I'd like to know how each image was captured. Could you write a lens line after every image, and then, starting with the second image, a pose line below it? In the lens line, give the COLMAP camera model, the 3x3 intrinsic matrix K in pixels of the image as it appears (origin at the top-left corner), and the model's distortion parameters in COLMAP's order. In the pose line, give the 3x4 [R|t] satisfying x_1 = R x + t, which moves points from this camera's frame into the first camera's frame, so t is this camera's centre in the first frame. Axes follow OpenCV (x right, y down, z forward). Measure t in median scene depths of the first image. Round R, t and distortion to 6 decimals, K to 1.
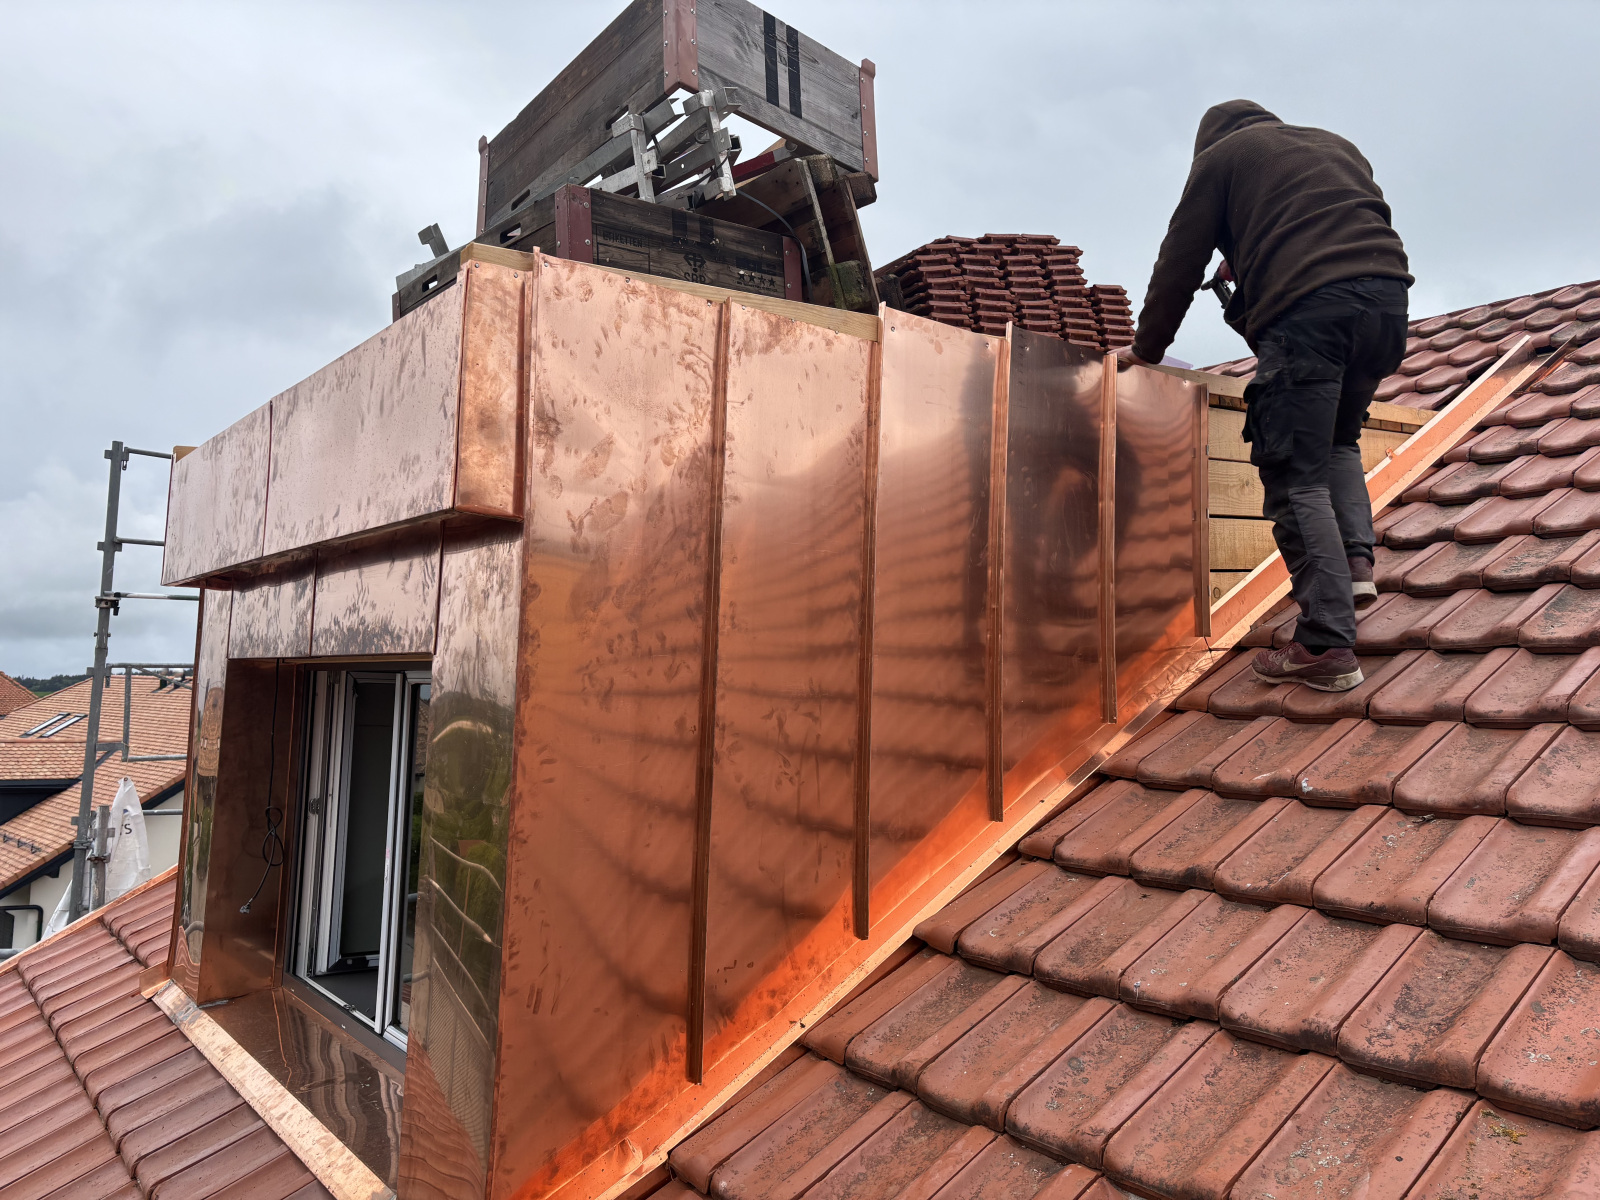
lens RADIAL K [[1218.2, 0, 800.0], [0, 1218.2, 600.0], [0, 0, 1]] dist [0.003832, 0.000405]
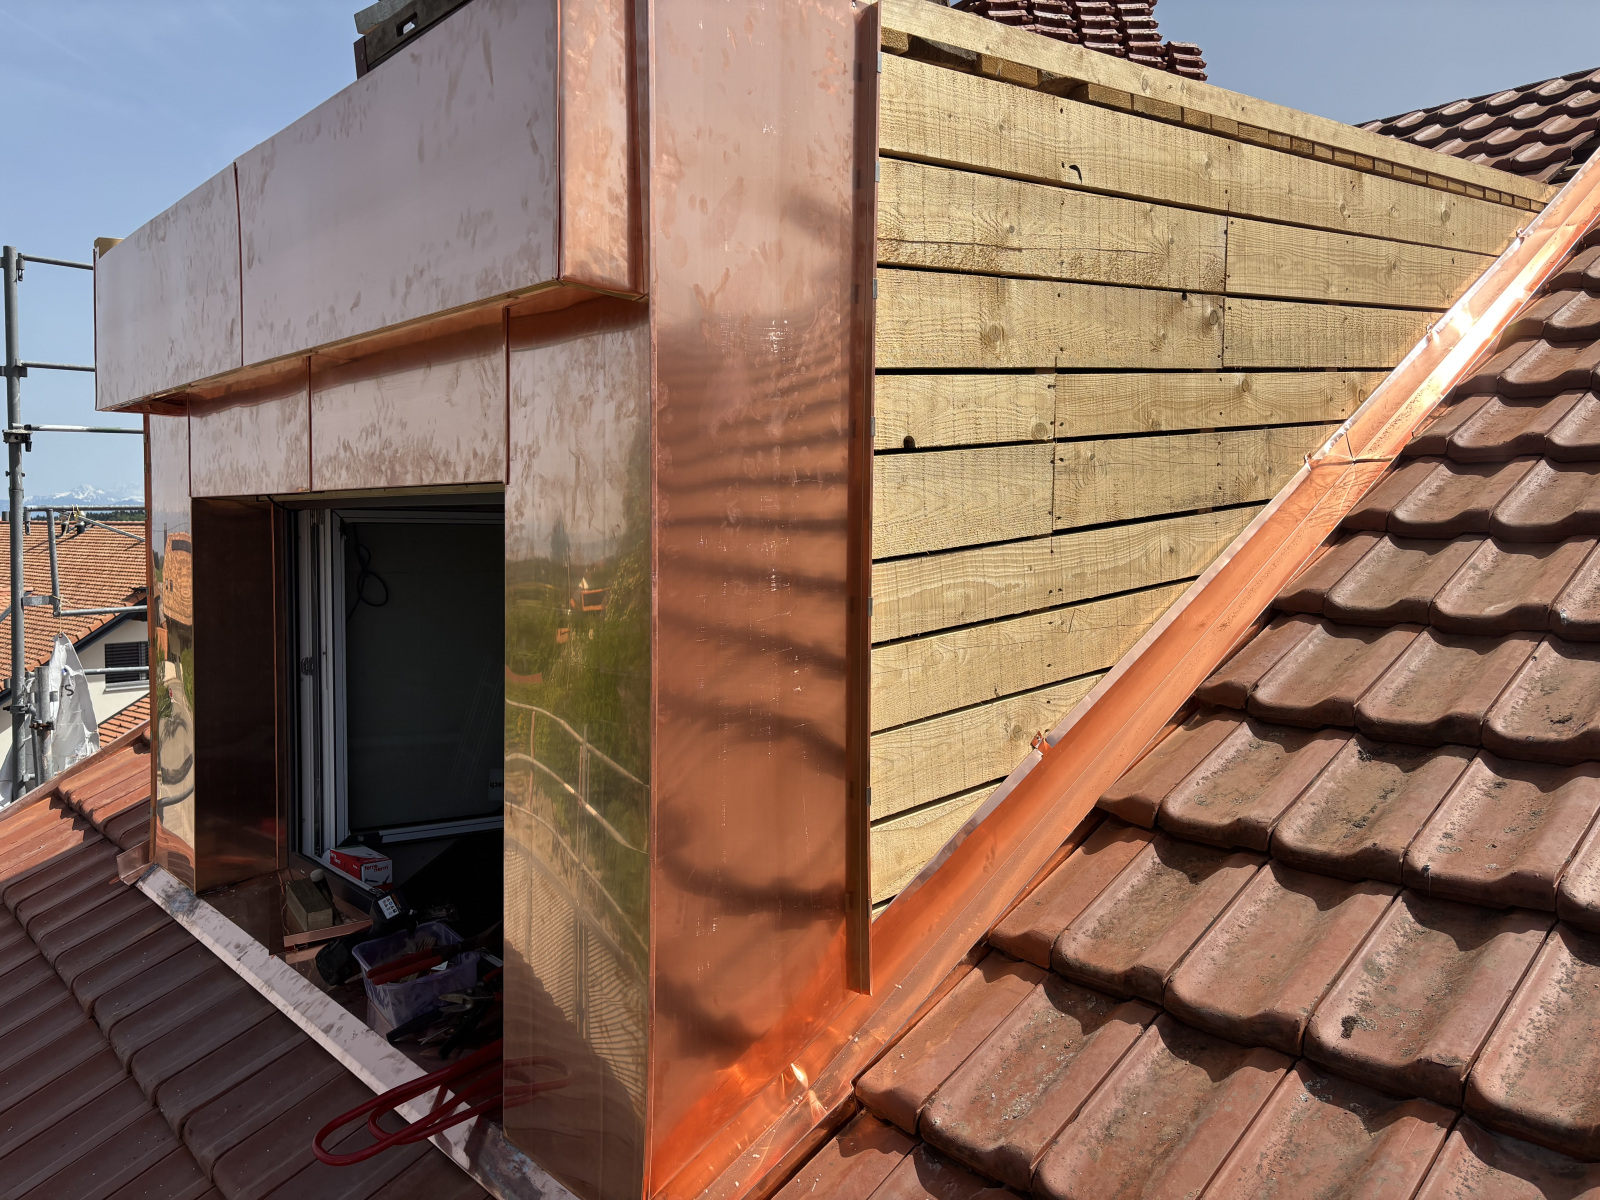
lens RADIAL K [[1211.8, 0, 800.0], [0, 1211.8, 600.0], [0, 0, 1]] dist [-0.003209, 0.001765]
pose [[0.997388, -0.028996, 0.066150, -0.134523], [0.019326, 0.989620, 0.142407, 0.009423], [-0.069593, -0.140757, 0.987595, 0.173099]]
